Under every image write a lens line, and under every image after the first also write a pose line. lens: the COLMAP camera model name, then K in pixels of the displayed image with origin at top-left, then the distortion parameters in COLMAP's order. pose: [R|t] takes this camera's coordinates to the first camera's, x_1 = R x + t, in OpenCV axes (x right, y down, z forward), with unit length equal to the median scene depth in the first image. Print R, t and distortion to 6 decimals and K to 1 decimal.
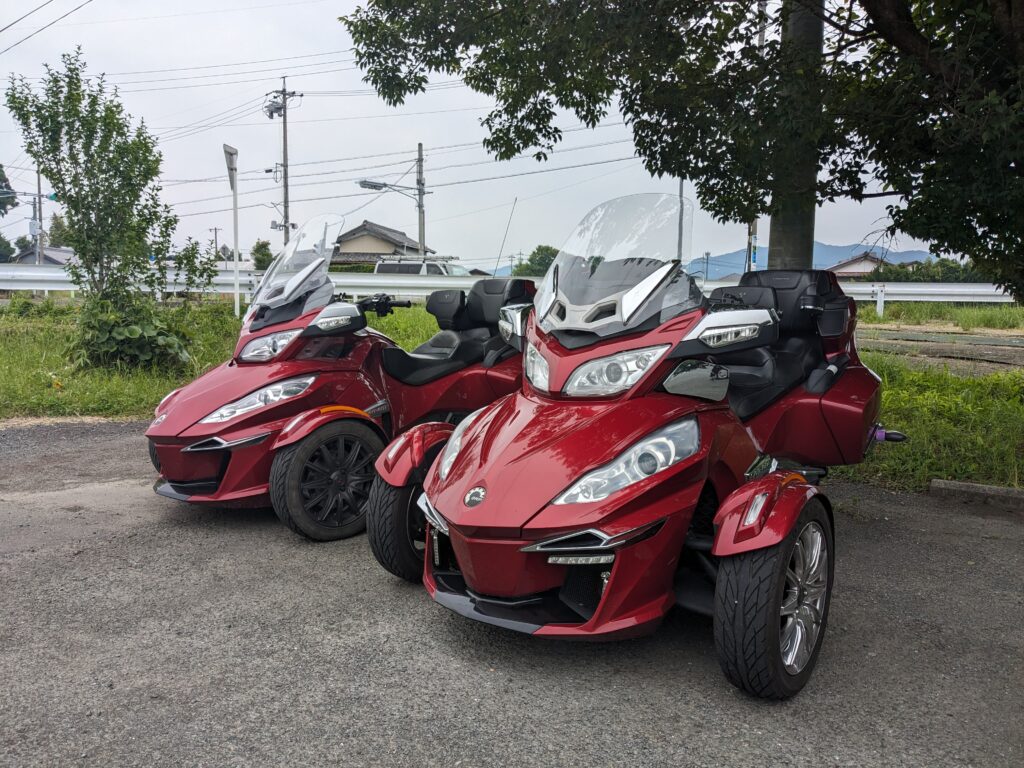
lens RADIAL K [[803.4, 0, 512.0], [0, 803.4, 384.0], [0, 0, 1]] dist [0.055706, -0.076764]
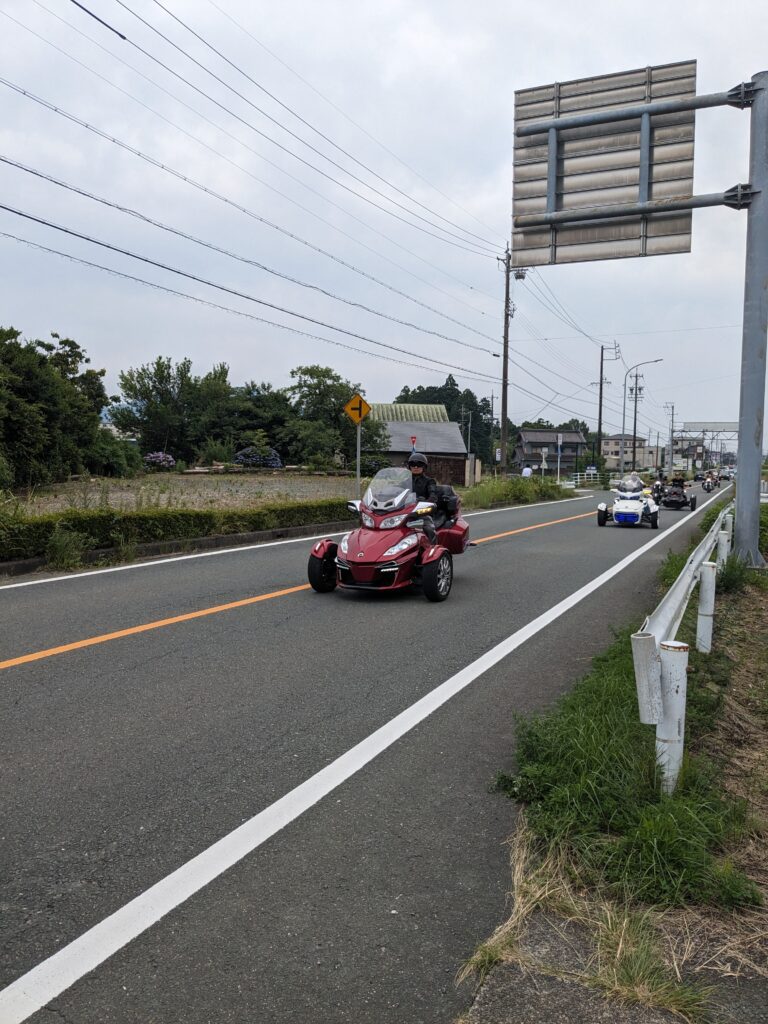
lens RADIAL K [[805.9, 0, 384.0], [0, 805.9, 512.0], [0, 0, 1]] dist [0.036169, -0.046269]
pose [[0.964309, -0.007802, 0.264663, -0.830914], [0.016121, 0.999441, -0.029277, 0.045132], [-0.264287, 0.032498, 0.963896, -2.353556]]
